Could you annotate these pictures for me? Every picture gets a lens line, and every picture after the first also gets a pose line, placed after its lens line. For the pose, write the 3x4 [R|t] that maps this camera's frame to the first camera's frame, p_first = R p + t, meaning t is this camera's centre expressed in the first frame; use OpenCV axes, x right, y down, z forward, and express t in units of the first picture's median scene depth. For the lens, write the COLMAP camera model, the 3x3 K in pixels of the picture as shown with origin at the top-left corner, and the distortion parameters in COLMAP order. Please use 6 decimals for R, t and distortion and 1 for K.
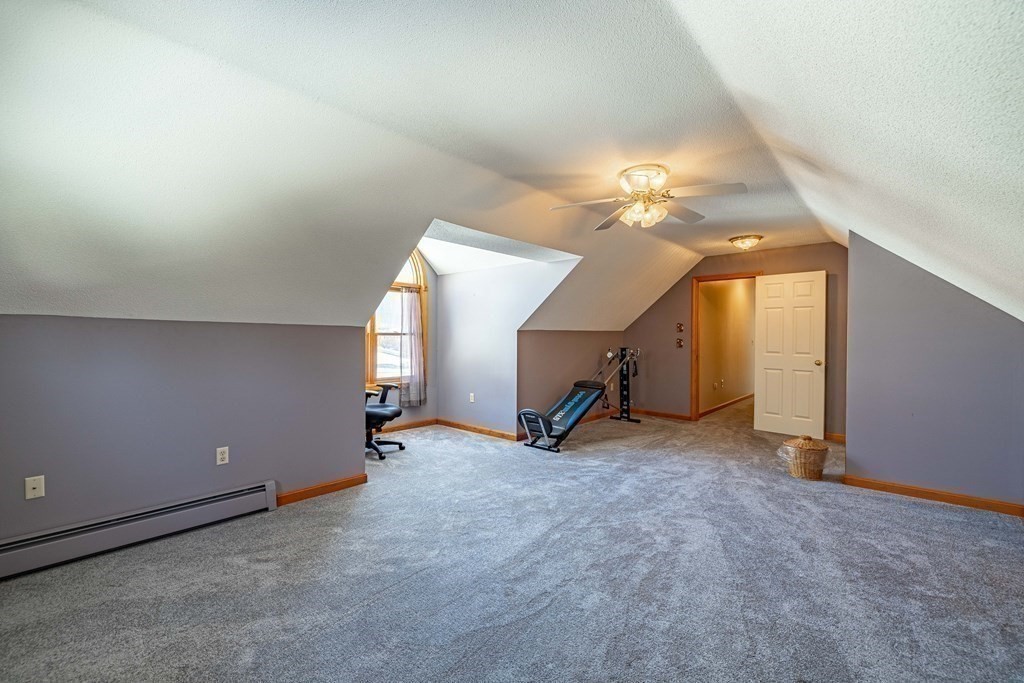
lens RADIAL K [[428.4, 0, 510.2], [0, 428.4, 338.5], [0, 0, 1]] dist [-0.001406, -0.000310]
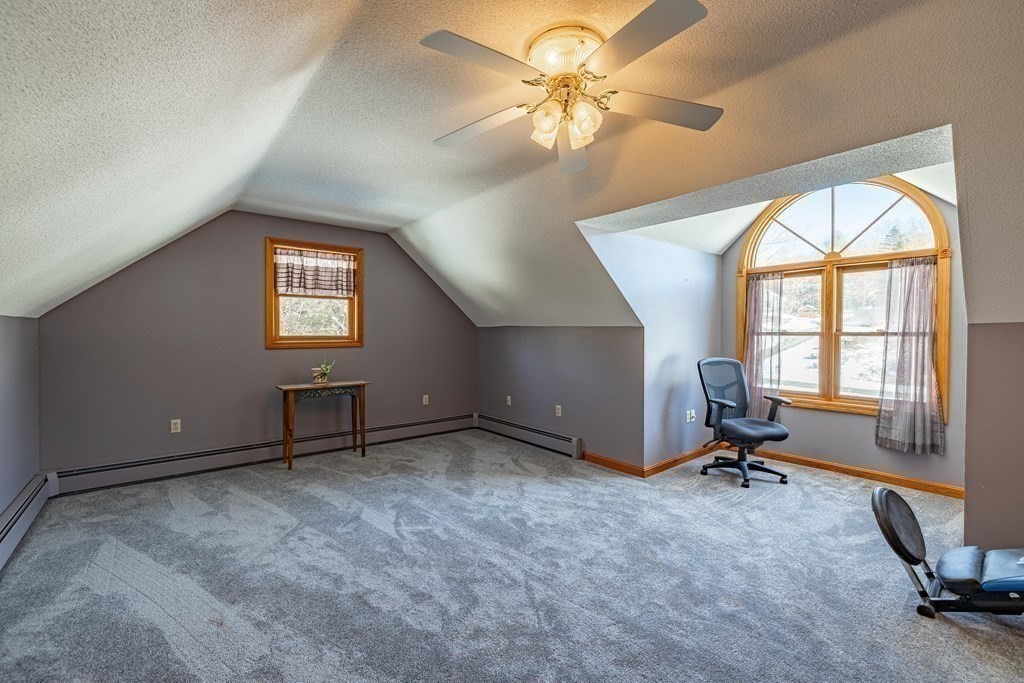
lens RADIAL K [[428.4, 0, 510.2], [0, 428.4, 338.5], [0, 0, 1]] dist [-0.001406, -0.000310]
pose [[-0.149722, 0.004011, -0.988720, 0.474212], [-0.010321, 0.999931, 0.005619, -0.000853], [0.988674, 0.011046, -0.149671, 0.541917]]
